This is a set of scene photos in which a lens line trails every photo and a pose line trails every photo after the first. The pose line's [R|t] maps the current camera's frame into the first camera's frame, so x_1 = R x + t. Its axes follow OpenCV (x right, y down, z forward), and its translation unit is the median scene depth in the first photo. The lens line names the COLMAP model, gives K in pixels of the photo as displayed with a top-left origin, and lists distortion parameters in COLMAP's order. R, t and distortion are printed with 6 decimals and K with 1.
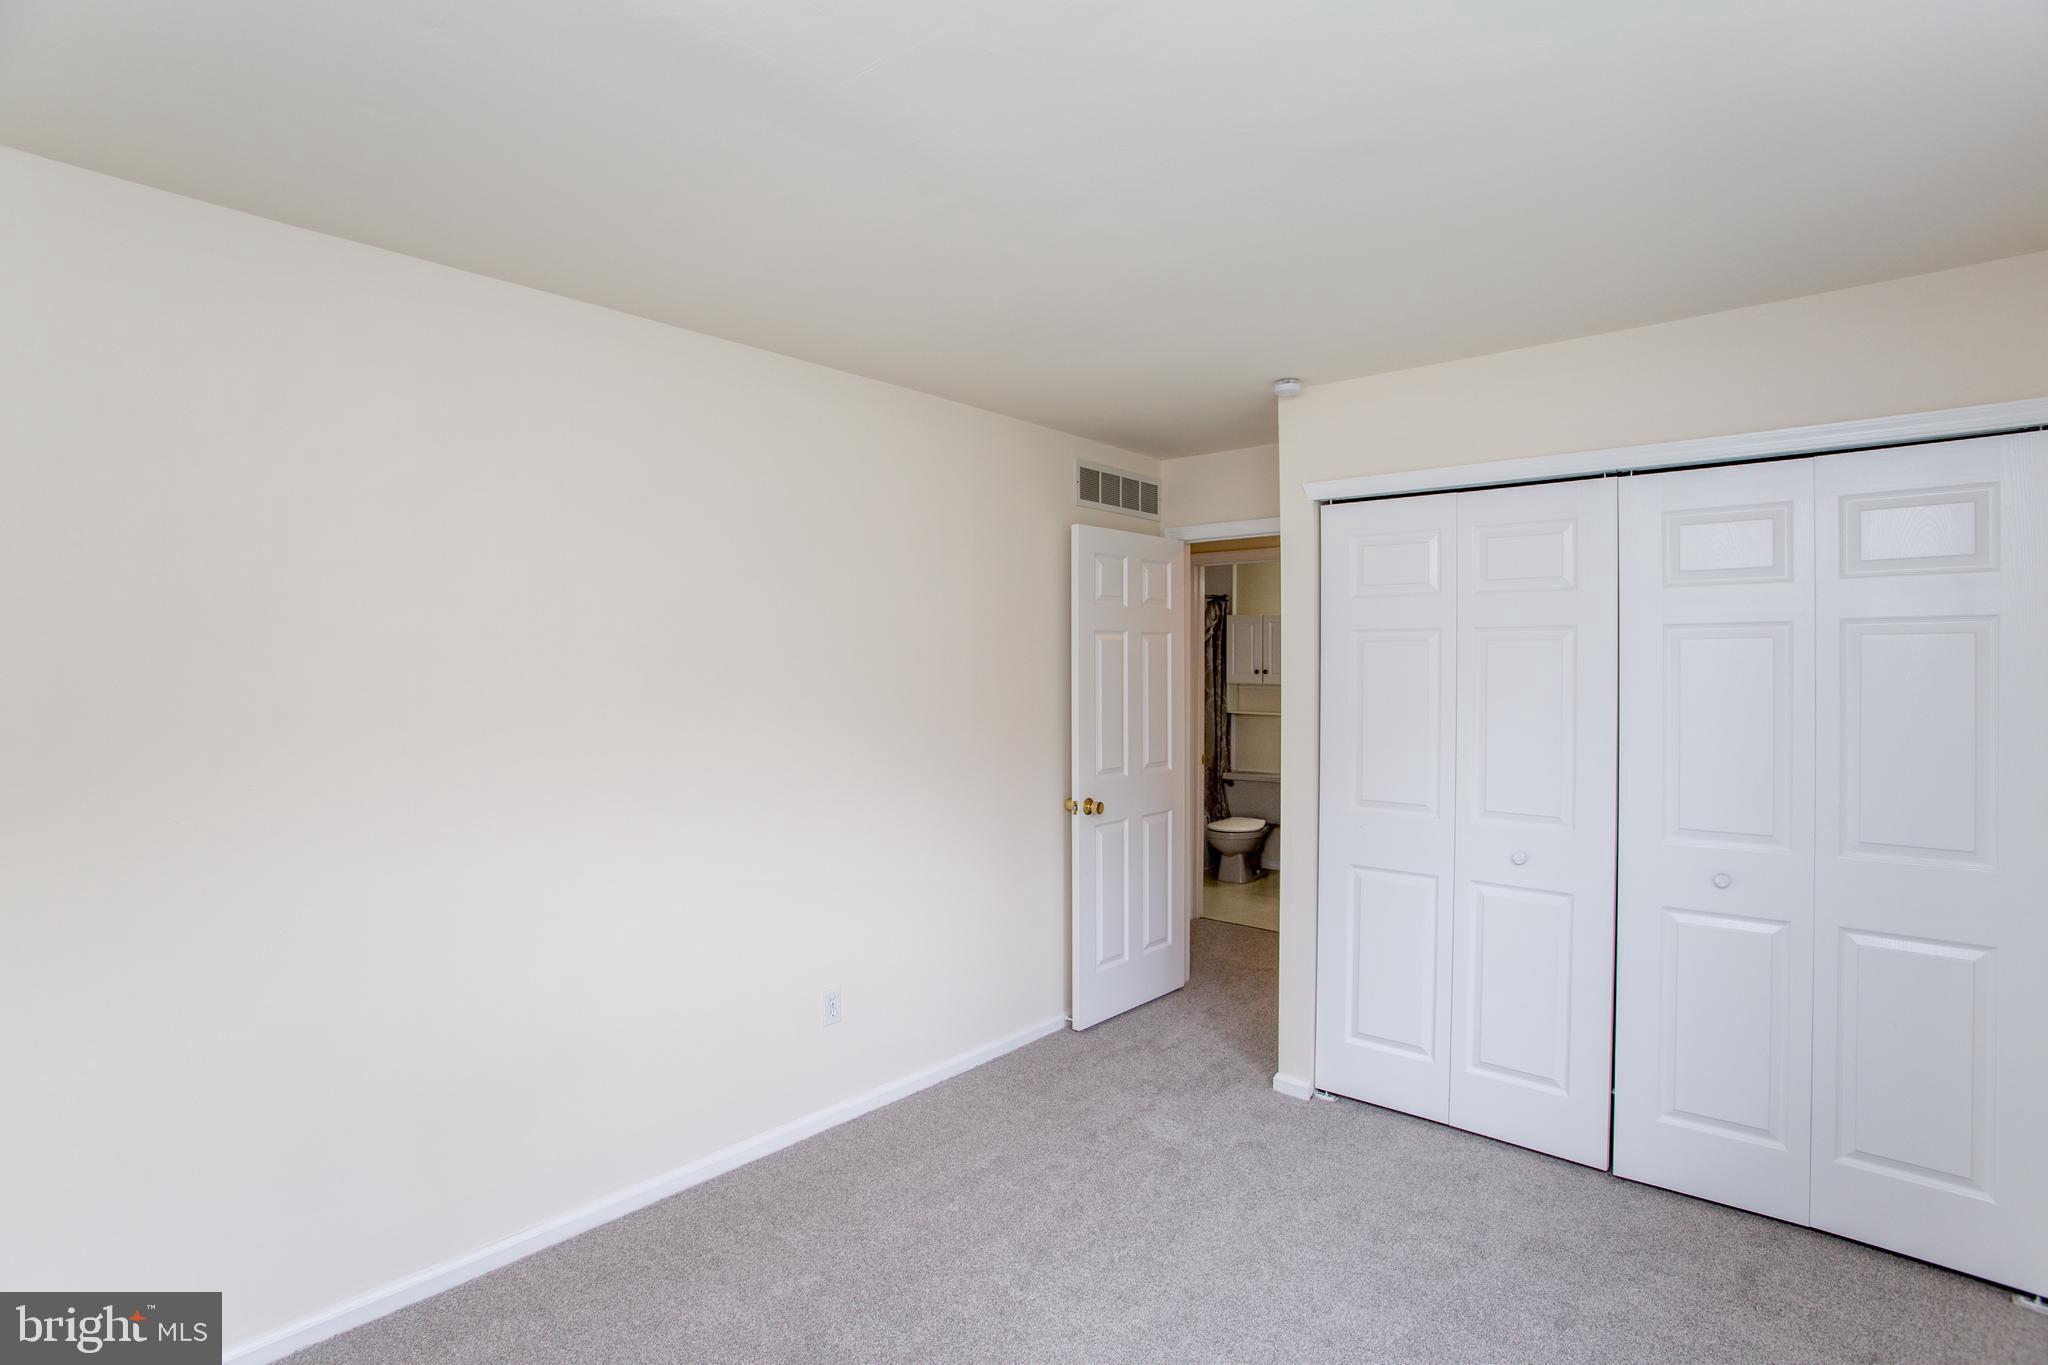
lens RADIAL K [[996.6, 0, 1013.4], [0, 996.6, 662.9], [0, 0, 1]] dist [-0.074431, 0.029332]
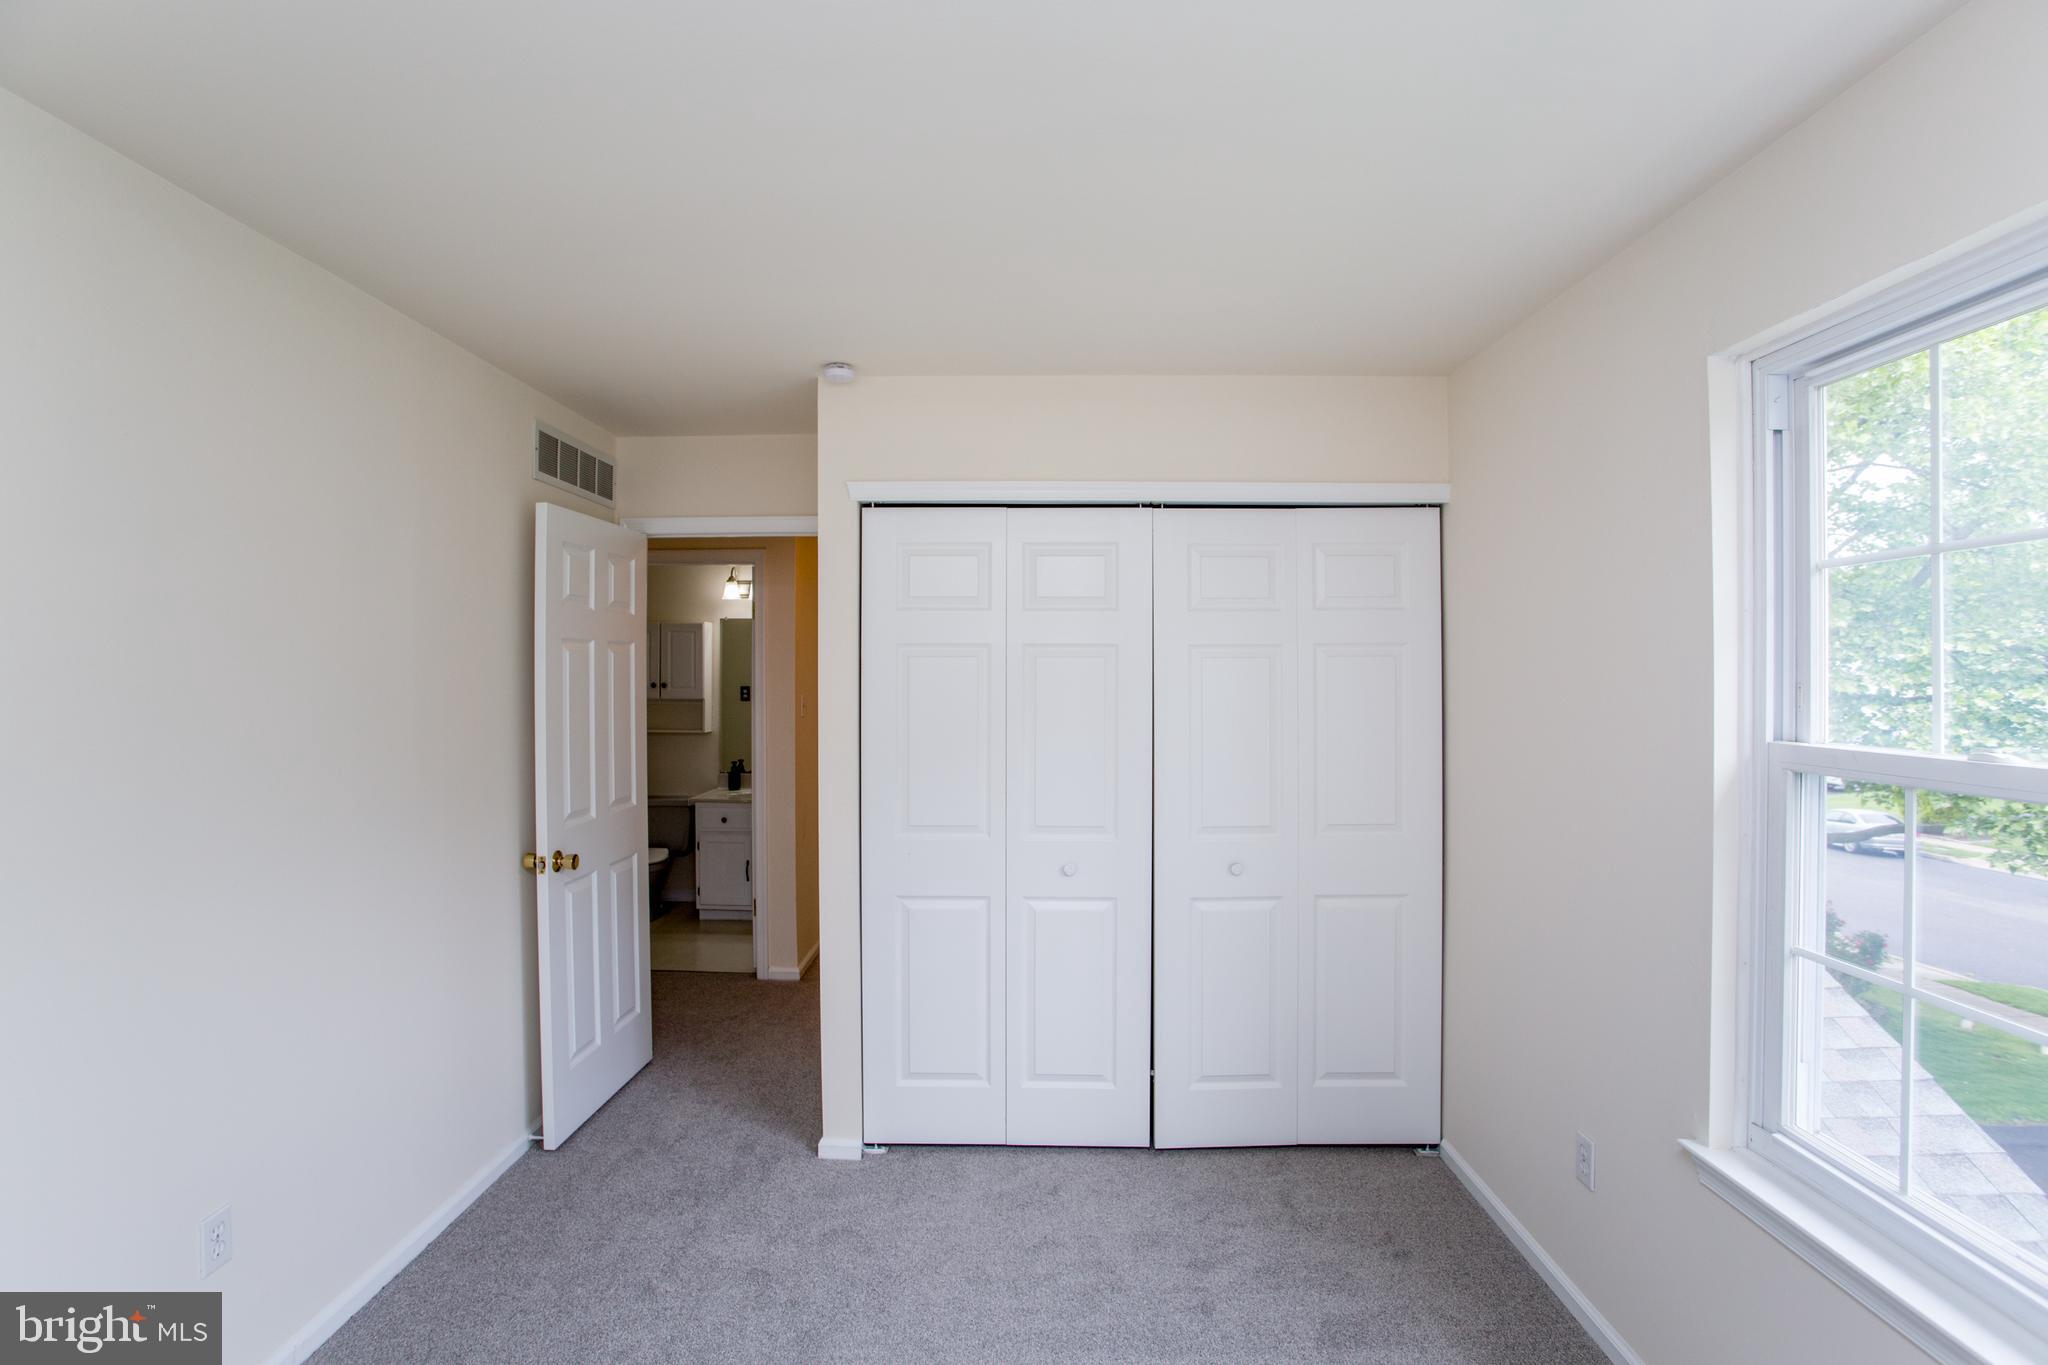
lens RADIAL K [[996.6, 0, 1039.7], [0, 996.6, 668.3], [0, 0, 1]] dist [-0.074431, 0.029332]
pose [[0.761549, 0.002811, 0.648101, -0.160887], [0.000830, 0.999986, -0.005312, -0.005267], [-0.648106, 0.004583, 0.761536, 0.192205]]
